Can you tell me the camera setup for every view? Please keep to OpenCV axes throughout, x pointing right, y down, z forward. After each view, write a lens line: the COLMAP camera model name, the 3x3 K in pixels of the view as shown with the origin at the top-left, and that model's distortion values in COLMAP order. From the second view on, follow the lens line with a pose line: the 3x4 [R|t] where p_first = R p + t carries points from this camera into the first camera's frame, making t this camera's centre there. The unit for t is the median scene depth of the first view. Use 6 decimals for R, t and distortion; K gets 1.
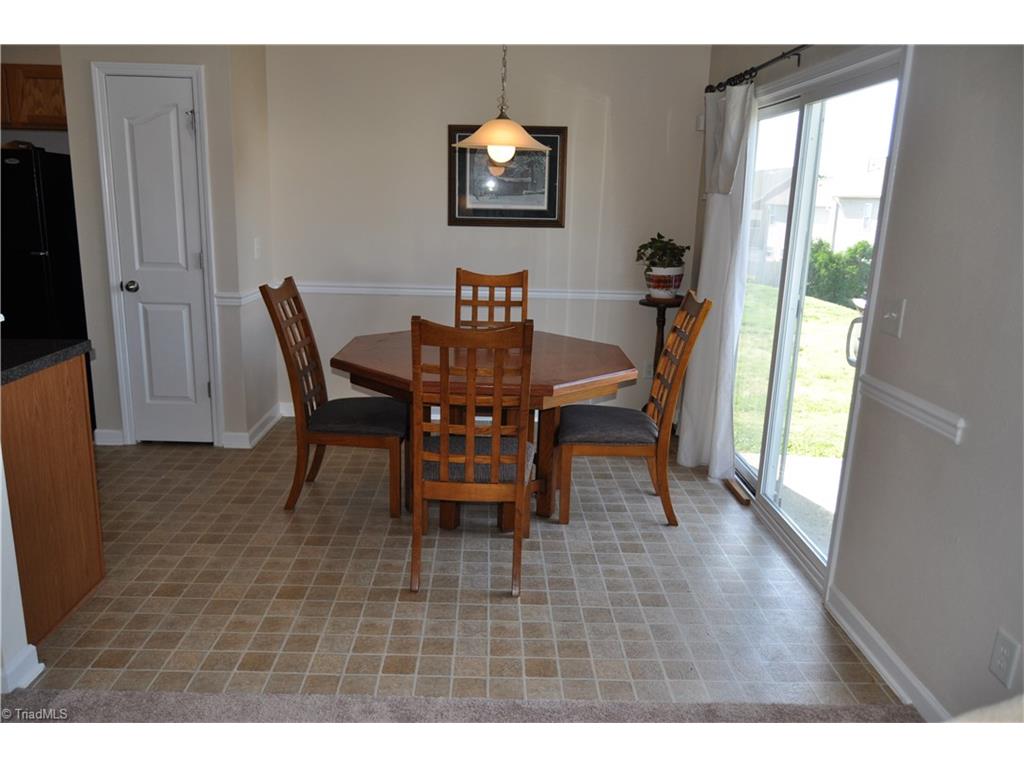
lens RADIAL K [[791.9, 0, 508.1], [0, 791.9, 382.8], [0, 0, 1]] dist [-0.006194, 0.001719]
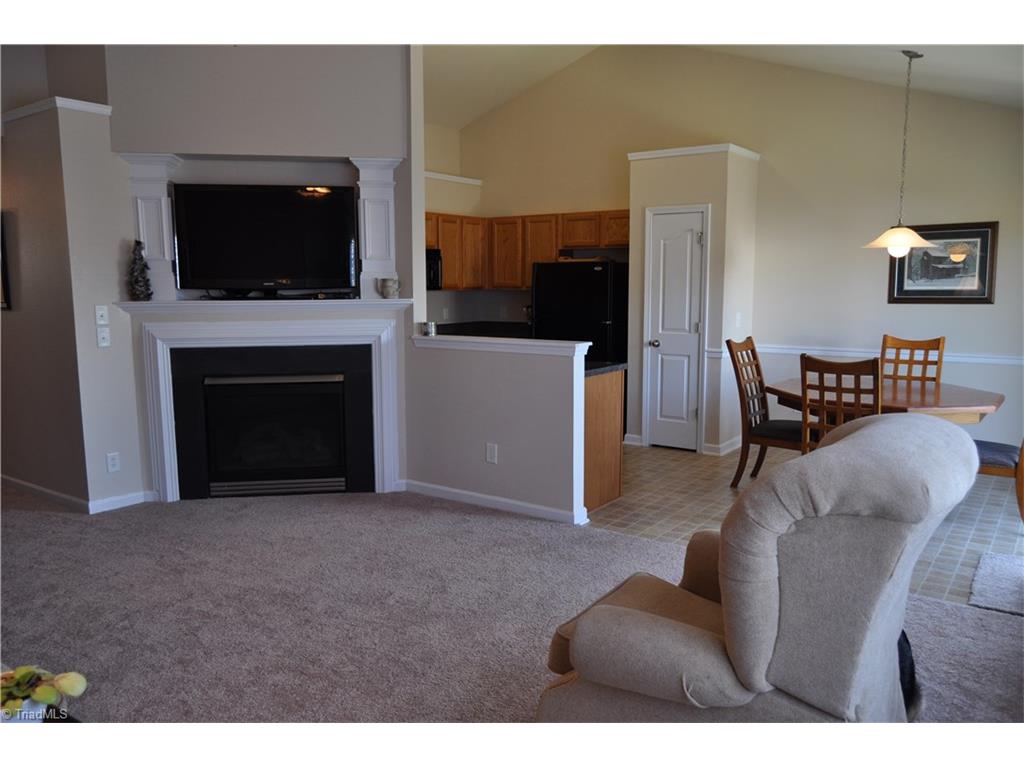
lens RADIAL K [[791.9, 0, 508.1], [0, 791.9, 382.8], [0, 0, 1]] dist [-0.006194, 0.001719]
pose [[0.798249, 0.046758, -0.600510, 0.236410], [-0.112257, 0.991063, -0.072053, 0.101415], [0.591775, 0.124928, 0.796364, -0.413139]]
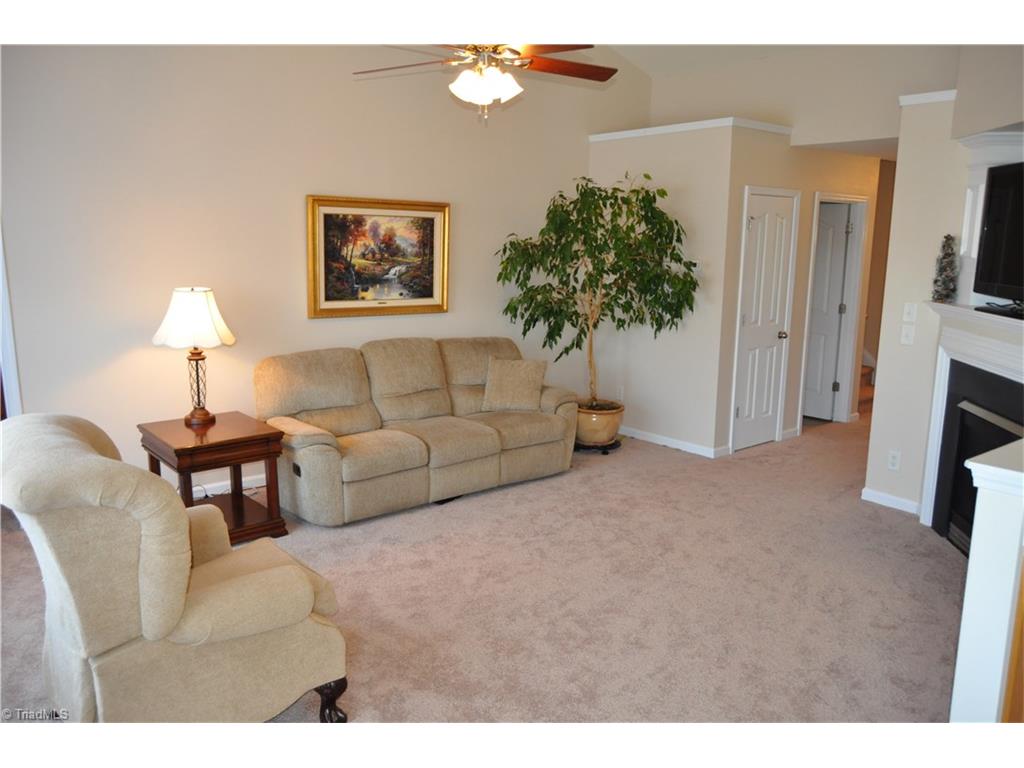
lens RADIAL K [[791.9, 0, 508.1], [0, 791.9, 382.8], [0, 0, 1]] dist [-0.006194, 0.001719]
pose [[-0.787849, 0.076560, -0.611091, 0.215323], [-0.178906, 0.921004, 0.346041, -0.204168], [0.589310, 0.381956, -0.711915, 0.632396]]
